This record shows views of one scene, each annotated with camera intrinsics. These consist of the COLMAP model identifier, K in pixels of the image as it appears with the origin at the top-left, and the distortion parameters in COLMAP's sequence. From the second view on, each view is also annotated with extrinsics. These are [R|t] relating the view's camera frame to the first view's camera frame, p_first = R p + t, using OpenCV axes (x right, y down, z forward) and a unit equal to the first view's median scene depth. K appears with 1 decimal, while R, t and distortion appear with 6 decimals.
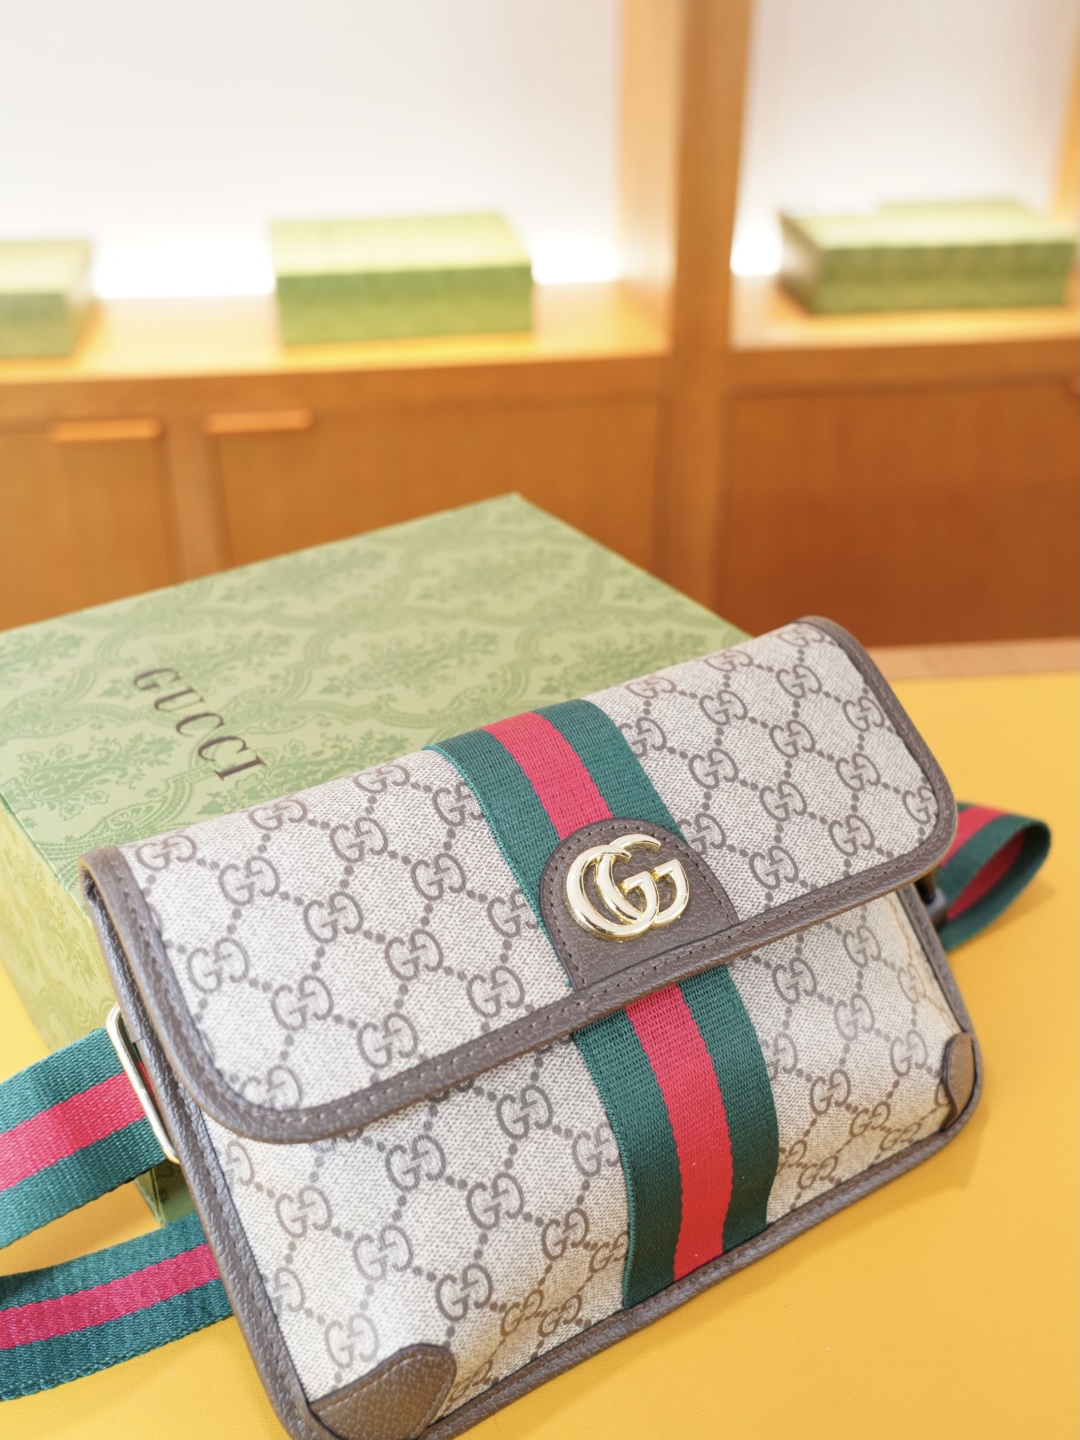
lens RADIAL K [[1528.1, 0, 547.5], [0, 1528.1, 718.7], [0, 0, 1]] dist [0.016175, 0.000000]
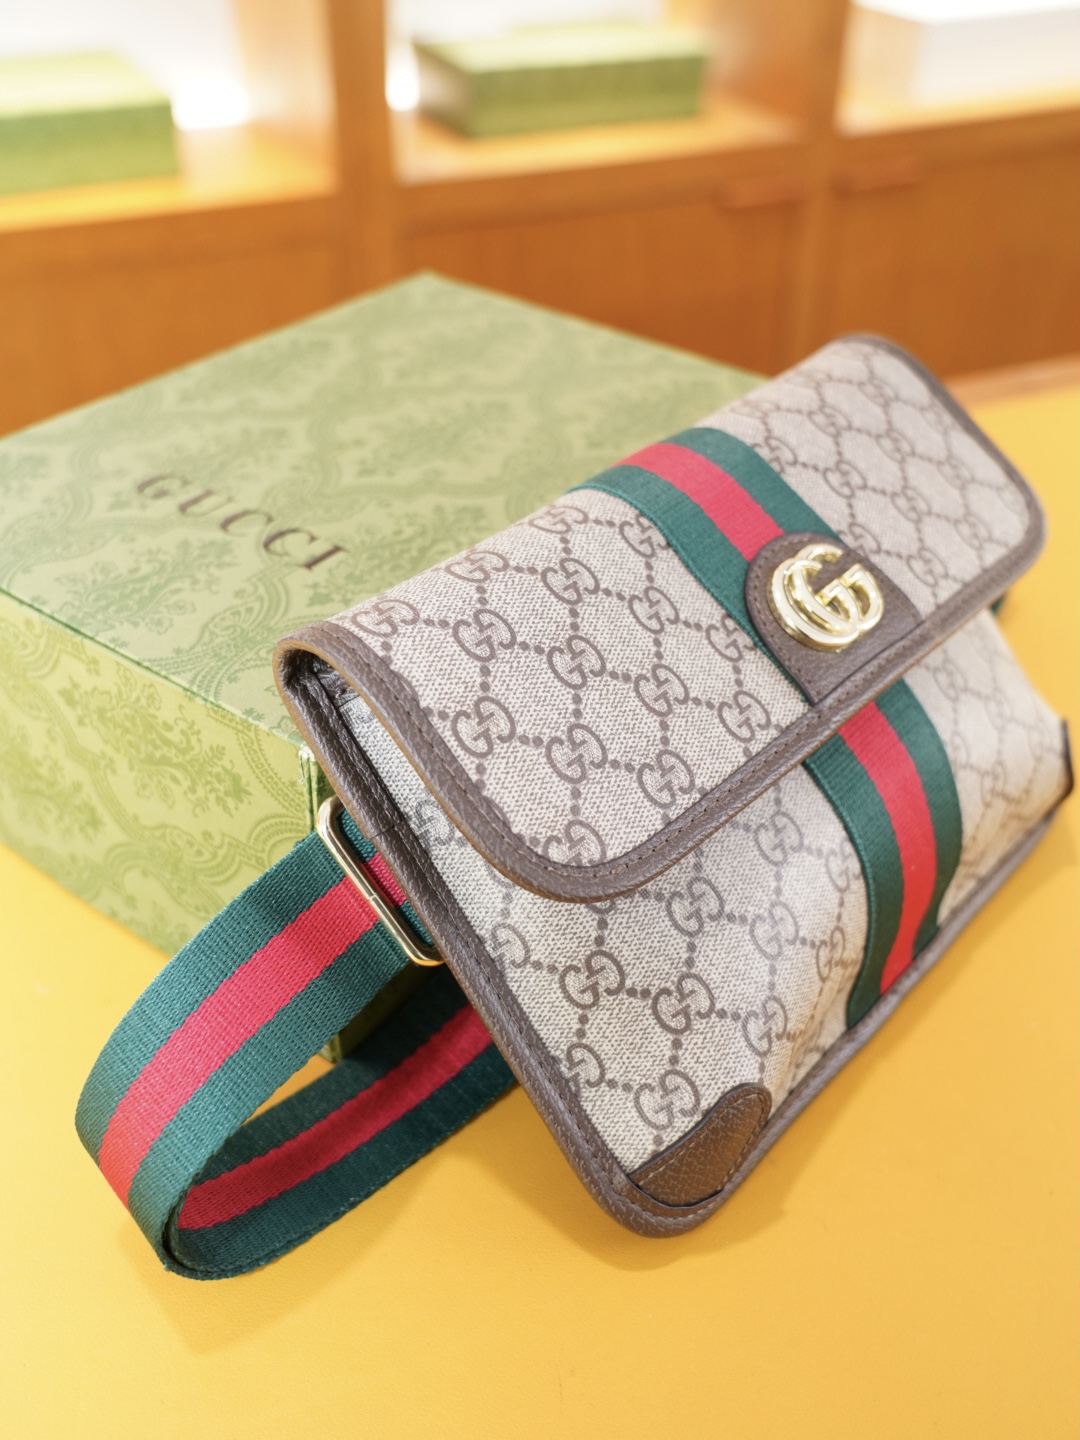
lens RADIAL K [[1528.1, 0, 534.3], [0, 1528.1, 715.6], [0, 0, 1]] dist [0.016175, 0.000000]
pose [[0.954718, -0.159076, 0.251415, -0.330934], [0.141289, 0.986103, 0.087400, 0.064692], [-0.261824, -0.047920, 0.963925, 0.102427]]
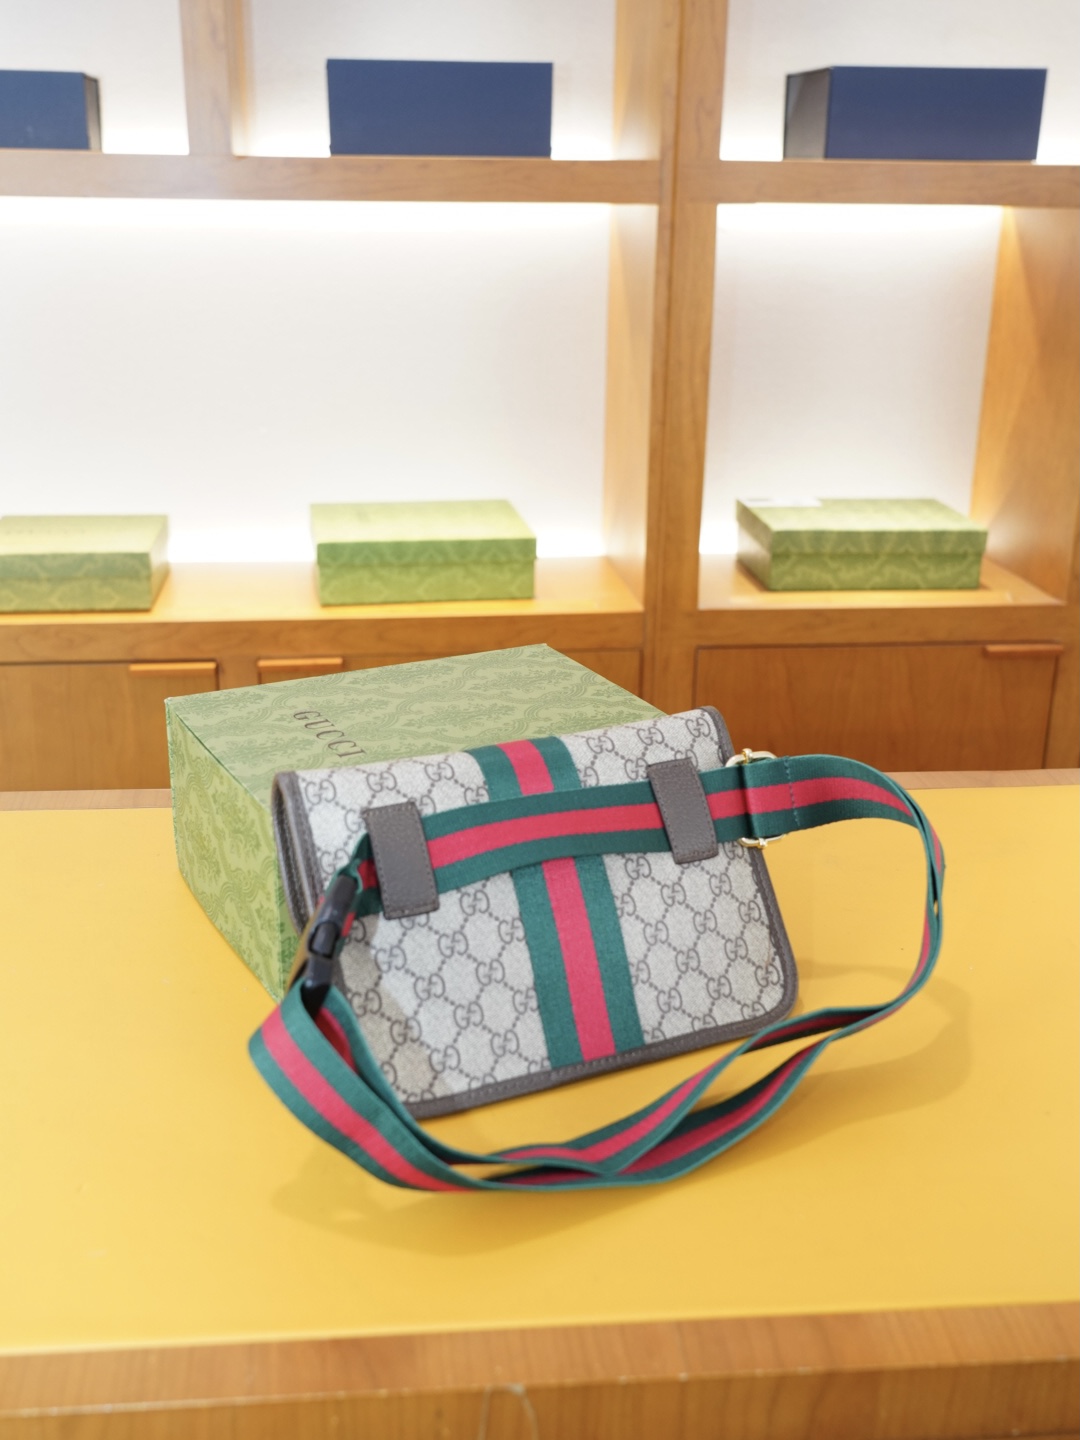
lens RADIAL K [[1611.3, 0, 536.2], [0, 1611.3, 719.1], [0, 0, 1]] dist [0.029509, 0.000000]
pose [[0.993627, 0.052929, -0.099517, 0.189543], [-0.072032, 0.977259, -0.199440, 0.350397], [0.086697, 0.205338, 0.974844, -0.781220]]
